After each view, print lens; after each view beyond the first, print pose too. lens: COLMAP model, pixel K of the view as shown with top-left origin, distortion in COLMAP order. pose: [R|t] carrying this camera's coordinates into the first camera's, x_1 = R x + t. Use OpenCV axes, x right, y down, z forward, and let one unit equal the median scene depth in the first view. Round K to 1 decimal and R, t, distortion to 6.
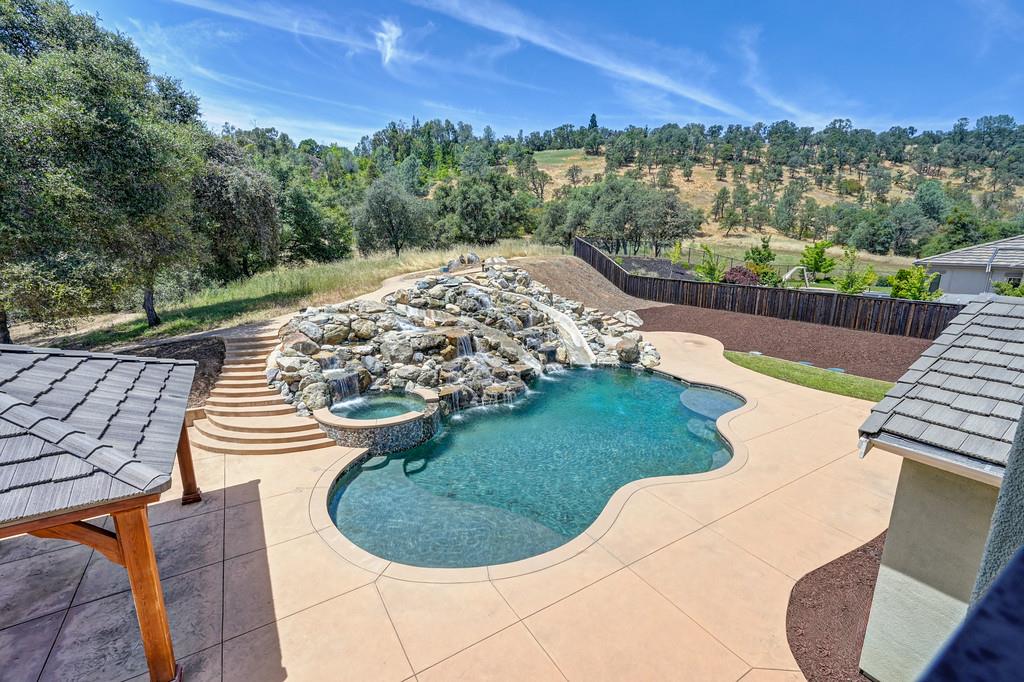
lens RADIAL K [[450.4, 0, 512.0], [0, 450.4, 341.0], [0, 0, 1]] dist [-0.000357, 0.000429]
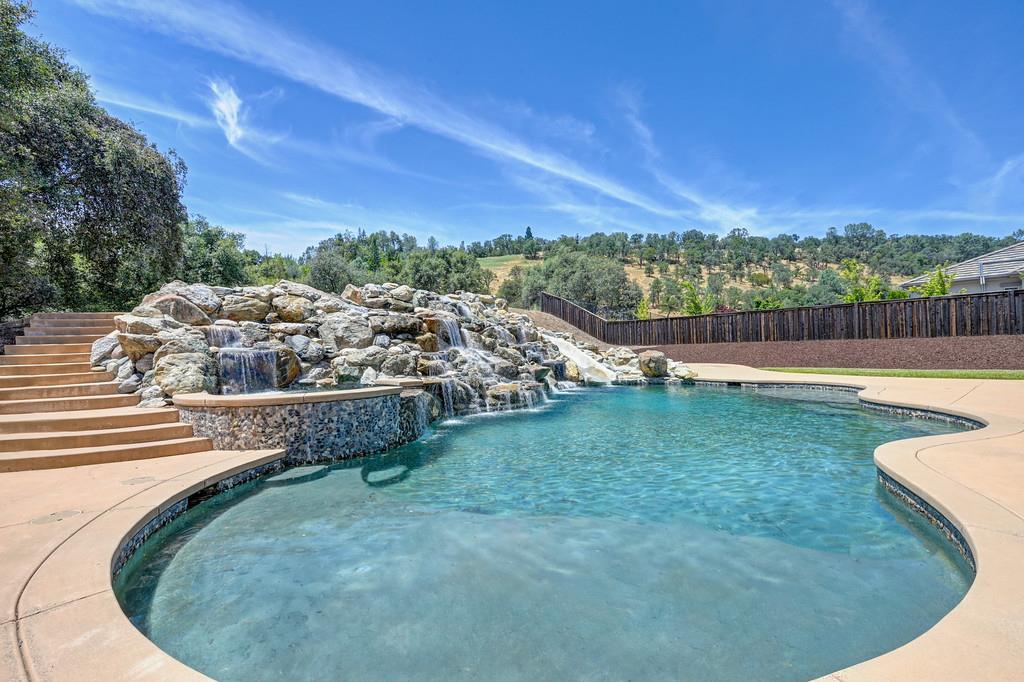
lens RADIAL K [[443.5, 0, 512.0], [0, 443.5, 341.0], [0, 0, 1]] dist [0.000402, 0.000176]
pose [[0.991350, -0.038651, 0.125422, -0.029577], [0.066501, 0.971822, -0.226142, 0.053115], [-0.113147, 0.232526, 0.965986, 0.107111]]
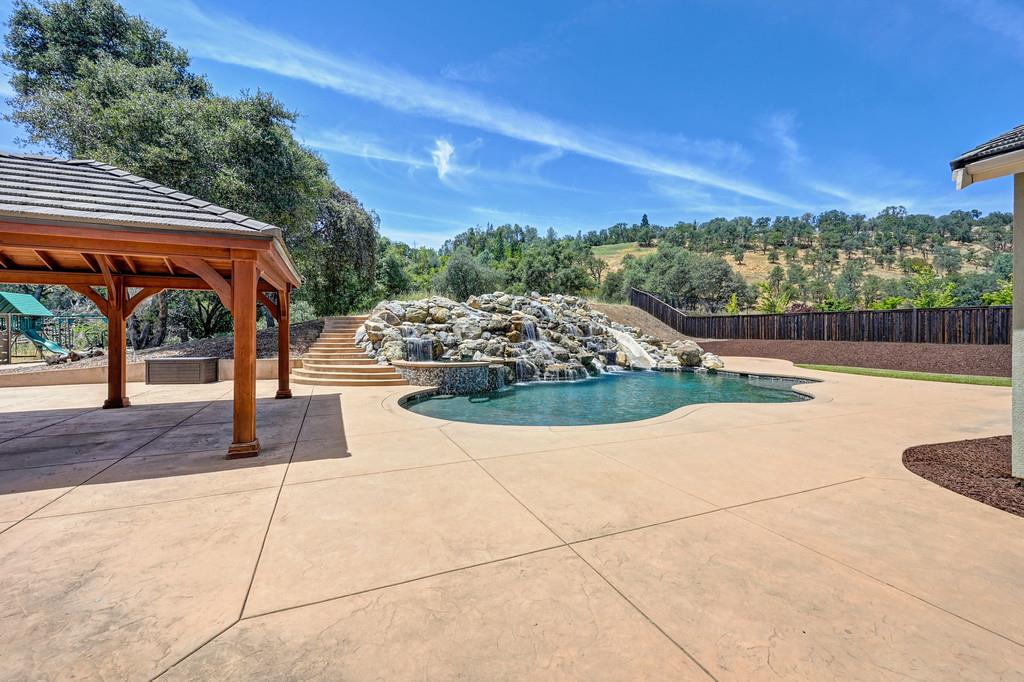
lens RADIAL K [[417.2, 0, 506.3], [0, 417.2, 327.2], [0, 0, 1]] dist [-0.000030, 0.000159]
pose [[0.987672, -0.006914, -0.156384, -0.000335], [-0.028159, 0.974879, -0.220947, 0.067157], [0.153983, 0.222627, 0.962666, 0.008208]]
